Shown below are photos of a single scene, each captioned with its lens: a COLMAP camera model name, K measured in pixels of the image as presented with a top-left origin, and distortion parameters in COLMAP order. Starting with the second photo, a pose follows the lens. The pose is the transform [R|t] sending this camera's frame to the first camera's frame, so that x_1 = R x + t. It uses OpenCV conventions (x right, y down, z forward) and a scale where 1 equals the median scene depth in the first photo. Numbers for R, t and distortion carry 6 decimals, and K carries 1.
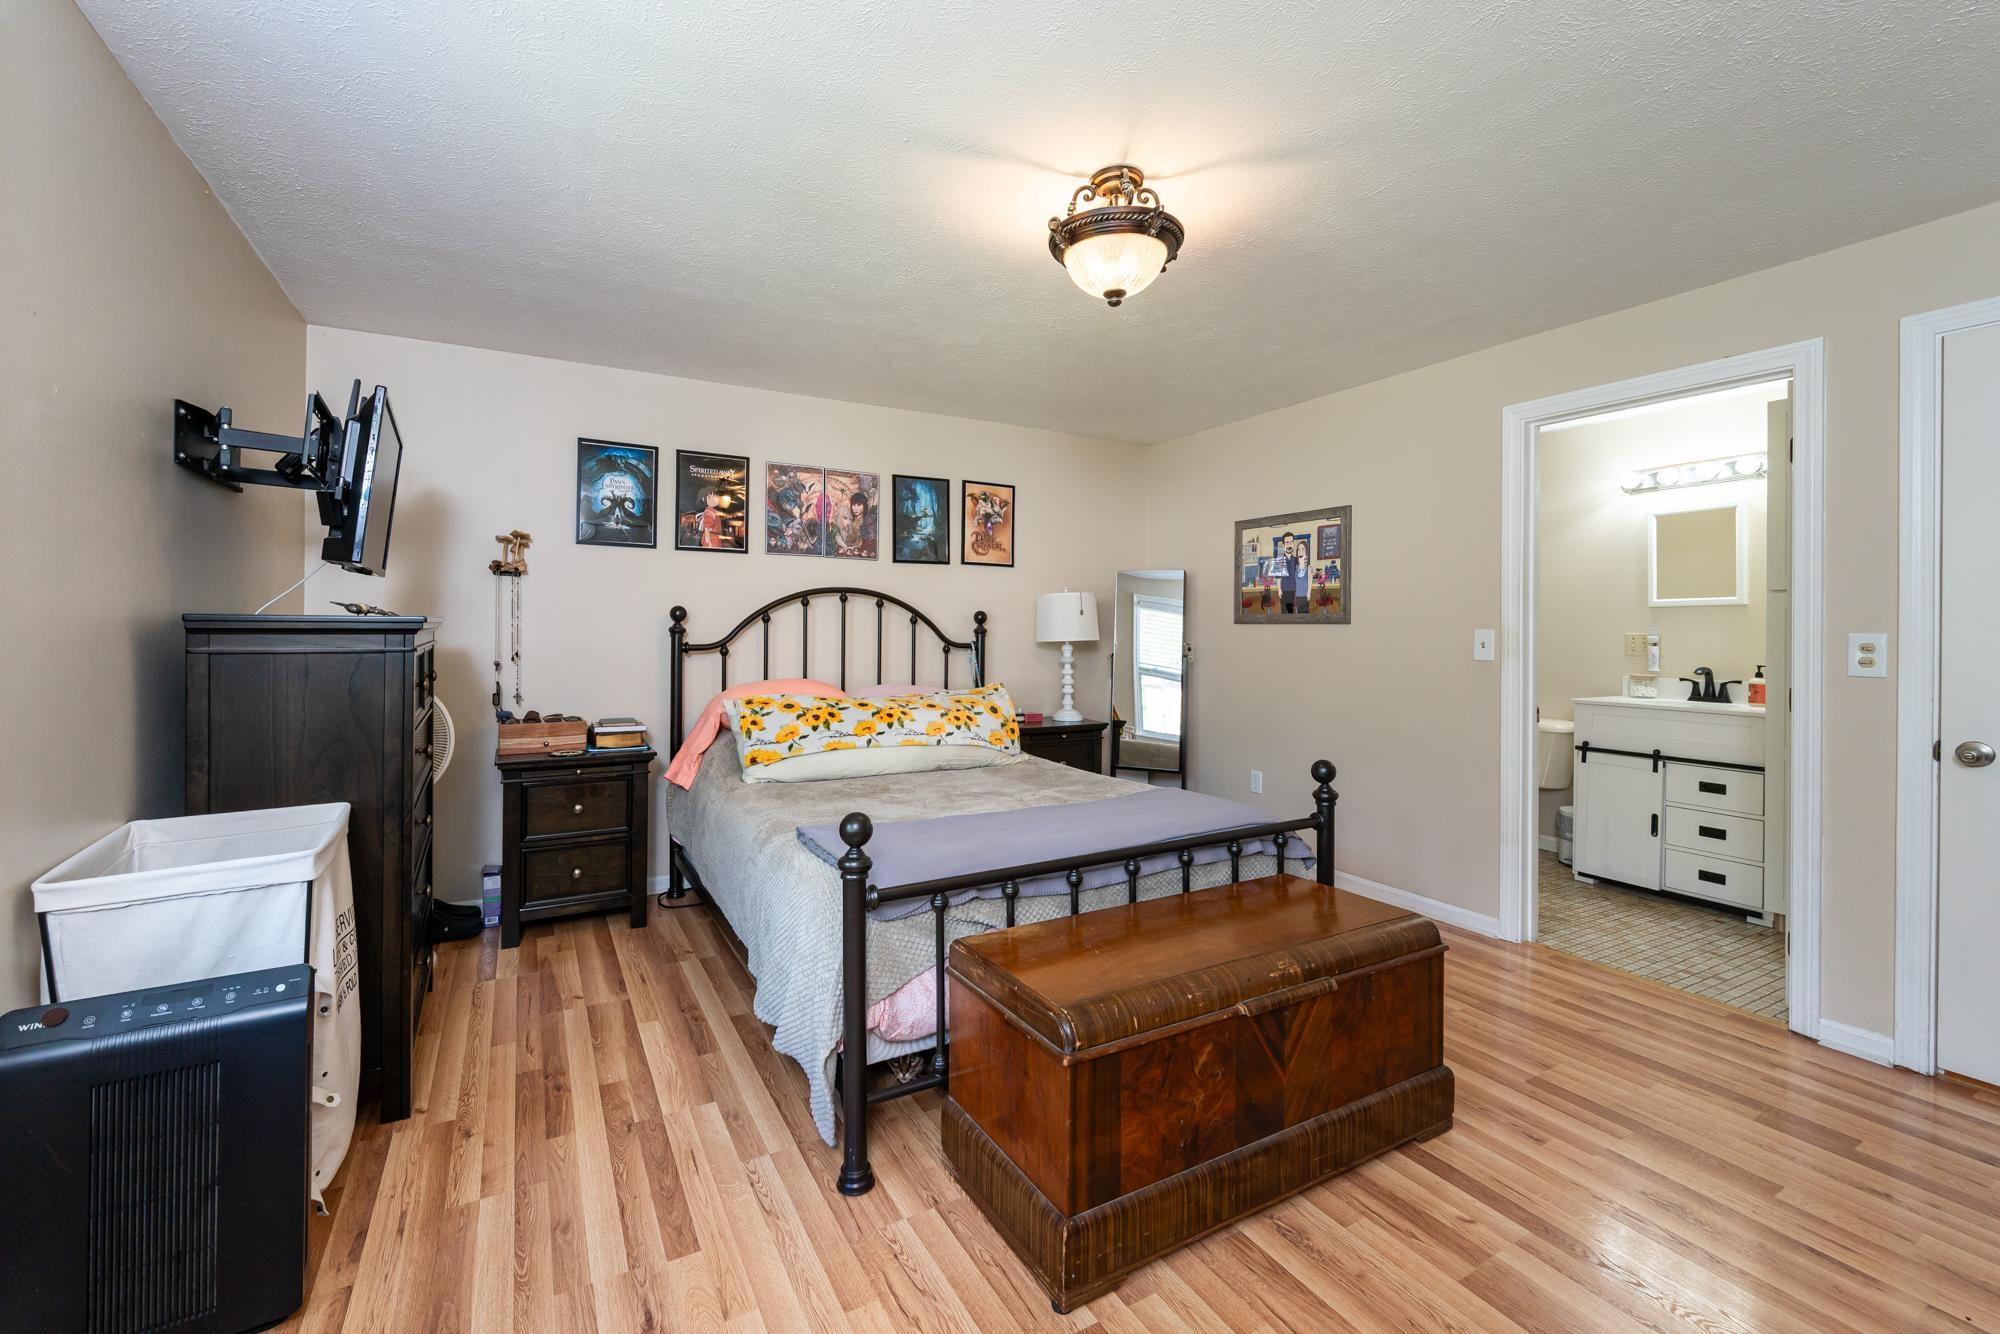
lens RADIAL K [[816.0, 0, 994.1], [0, 816.0, 639.2], [0, 0, 1]] dist [-0.002044, -0.000191]
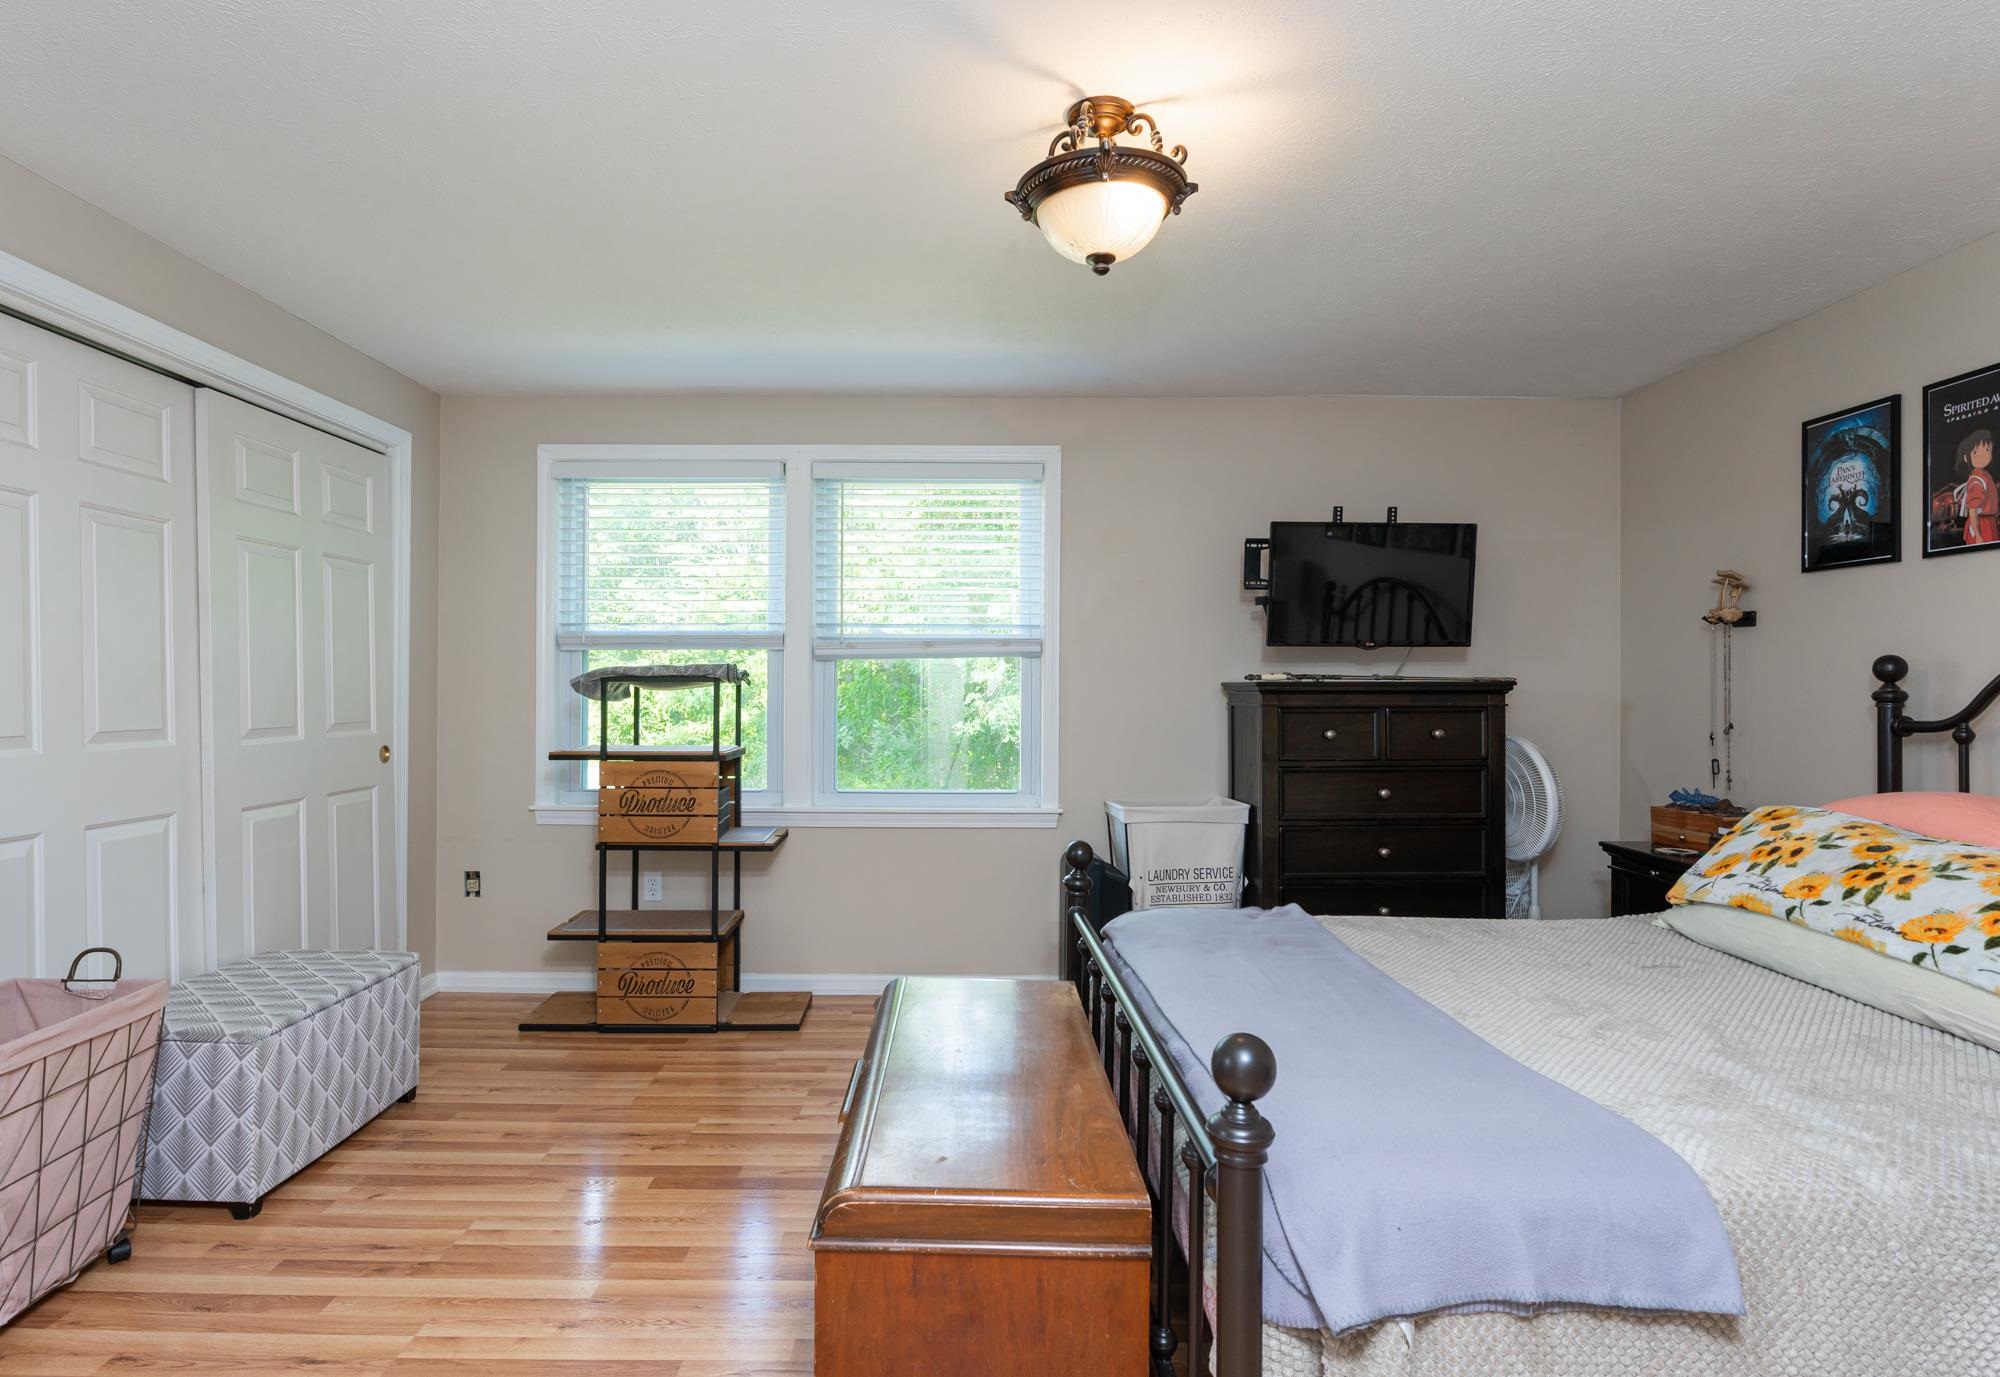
lens RADIAL K [[1082.7, 0, 943.0], [0, 1082.7, 686.7], [0, 0, 1]] dist [-0.008392, -0.000663]
pose [[-0.512068, -0.008835, -0.858899, 0.576092], [-0.019377, 0.999811, 0.001268, -0.004851], [0.858726, 0.017292, -0.512143, 0.727469]]
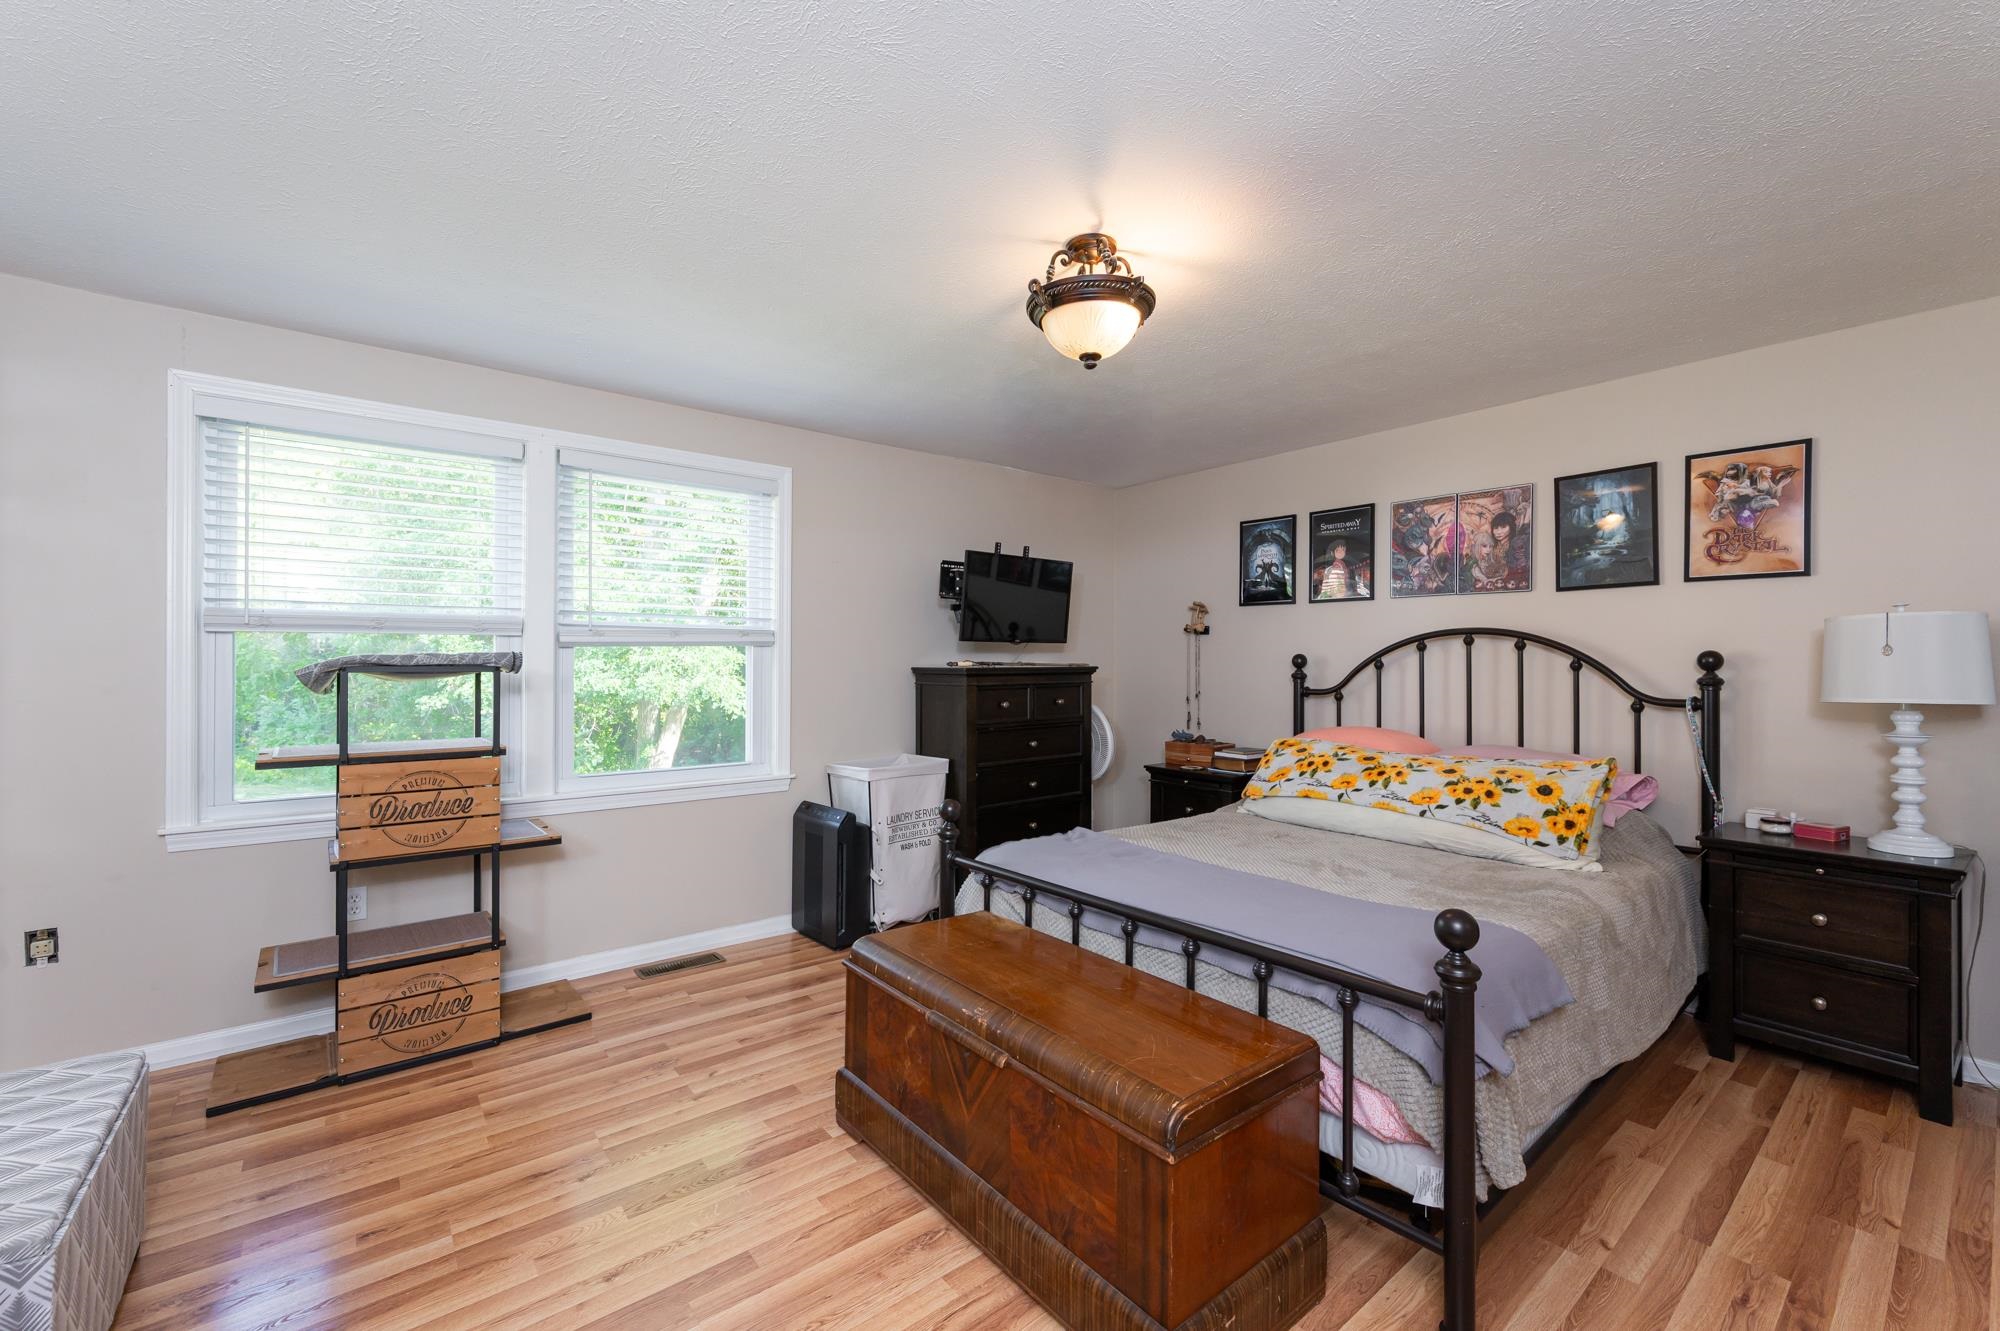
lens RADIAL K [[836.9, 0, 1000.0], [0, 836.9, 665.5], [0, 0, 1]] dist [-0.001081, -0.000141]
pose [[0.162115, -0.001781, -0.986770, 0.606821], [-0.015896, 0.999864, -0.004416, -0.012248], [0.986644, 0.016402, 0.162064, 0.370178]]
